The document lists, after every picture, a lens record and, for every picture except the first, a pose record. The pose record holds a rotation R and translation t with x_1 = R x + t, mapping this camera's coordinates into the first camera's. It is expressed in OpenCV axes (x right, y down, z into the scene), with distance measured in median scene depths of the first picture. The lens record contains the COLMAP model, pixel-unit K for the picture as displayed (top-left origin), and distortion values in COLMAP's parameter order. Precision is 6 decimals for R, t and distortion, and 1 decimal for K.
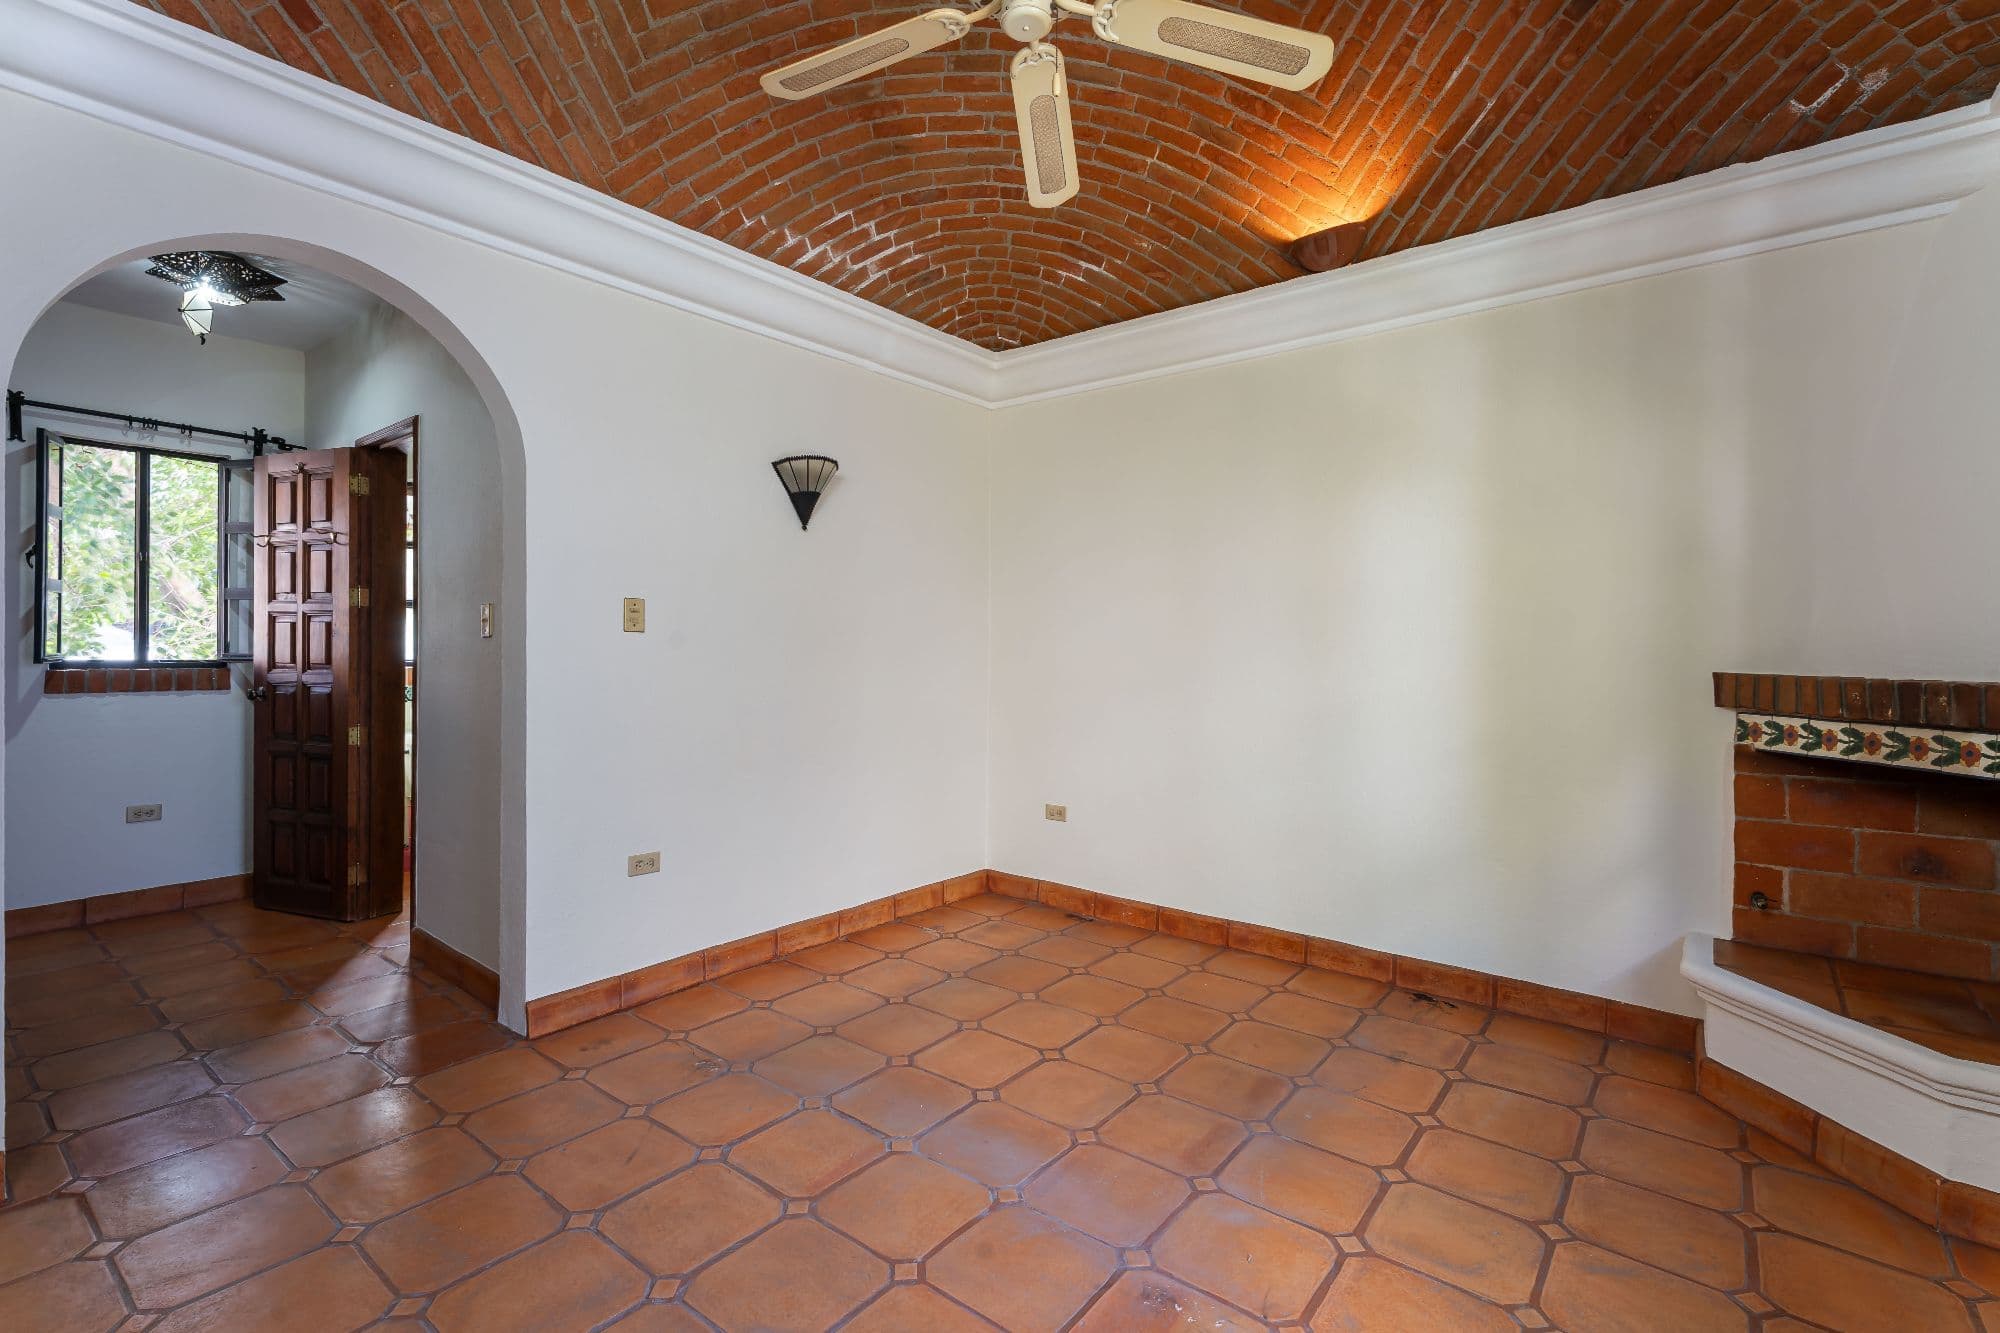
lens RADIAL K [[898.2, 0, 998.3], [0, 898.2, 649.6], [0, 0, 1]] dist [0.009551, -0.008047]
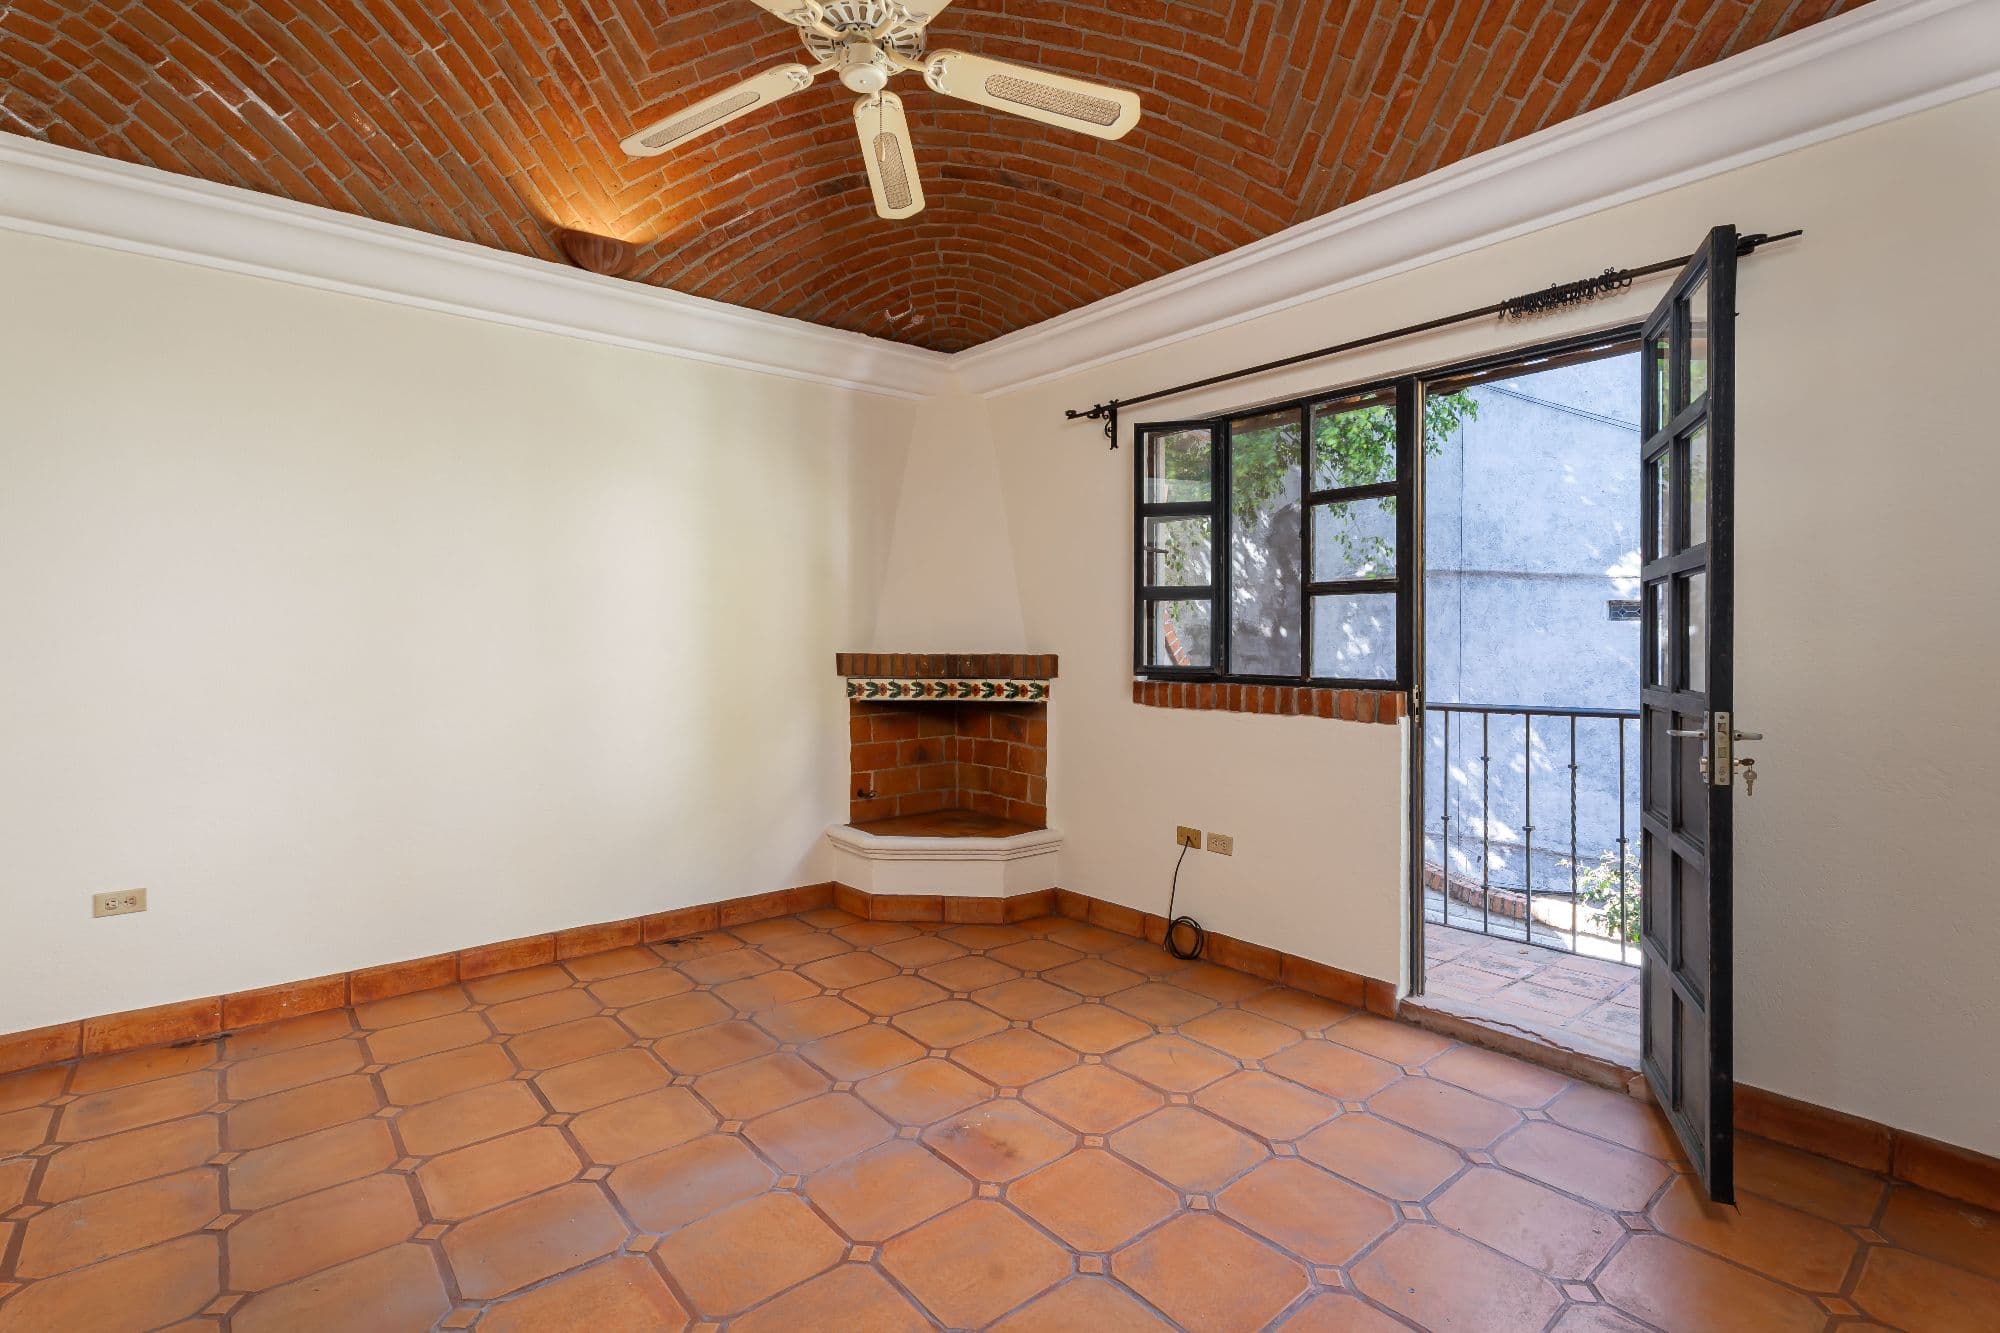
lens RADIAL K [[933.2, 0, 993.3], [0, 933.2, 640.0], [0, 0, 1]] dist [0.001400, -0.005510]
pose [[0.207048, -0.009026, 0.978289, -1.505808], [0.007411, 0.999943, 0.007657, -0.015912], [-0.978303, 0.005665, 0.207103, 0.865130]]
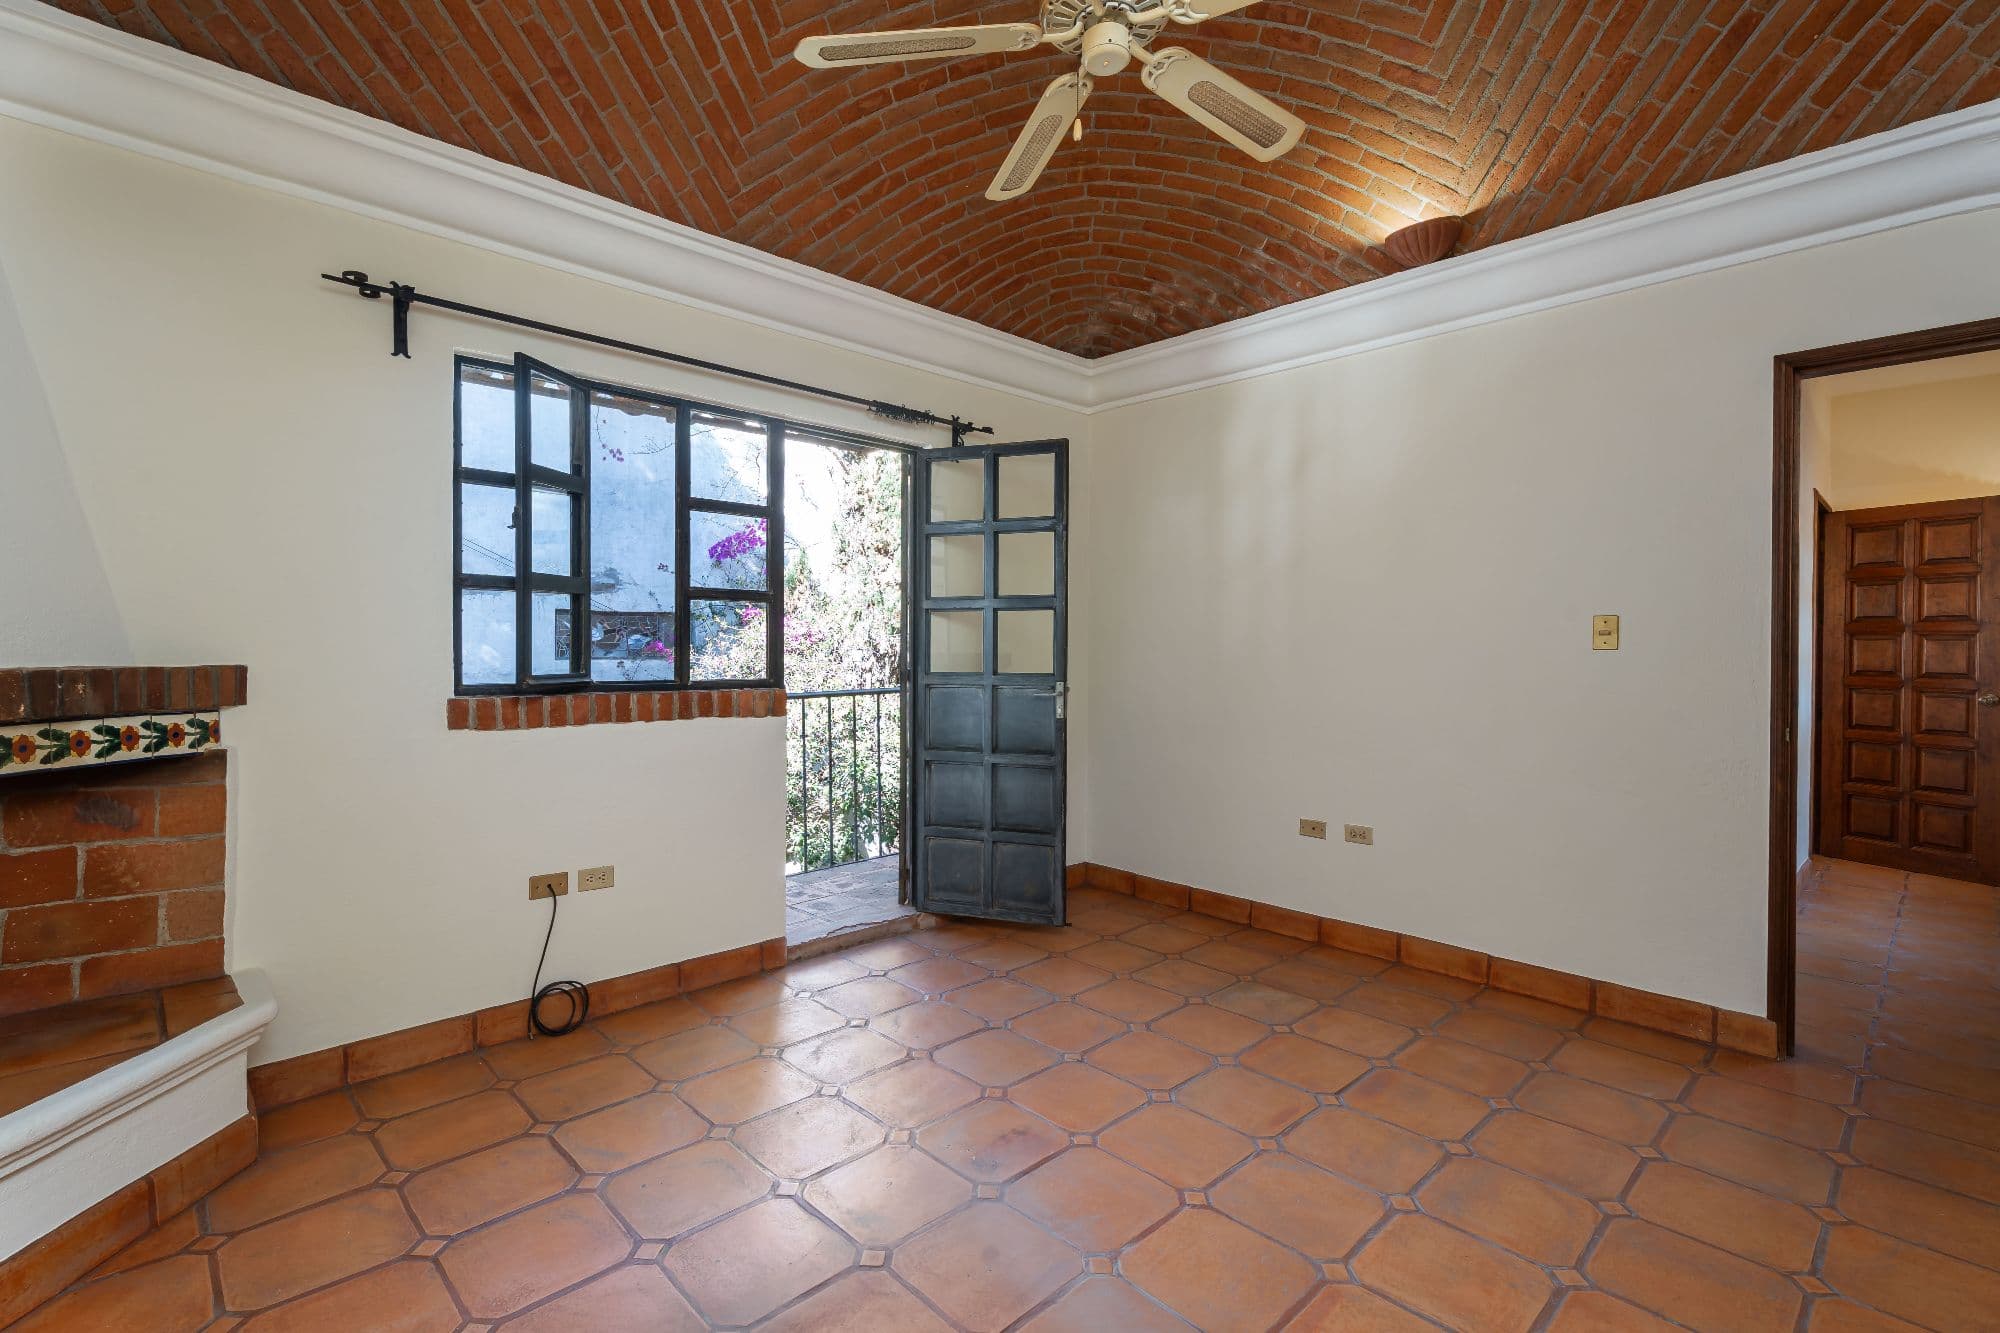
lens RADIAL K [[918.3, 0, 1000.9], [0, 918.3, 656.6], [0, 0, 1]] dist [0.001353, 0.001394]
pose [[-0.991160, -0.016654, 0.131619, -0.001900], [-0.014726, 0.999770, 0.015605, -0.006189], [-0.131849, 0.013529, -0.991178, 2.967477]]
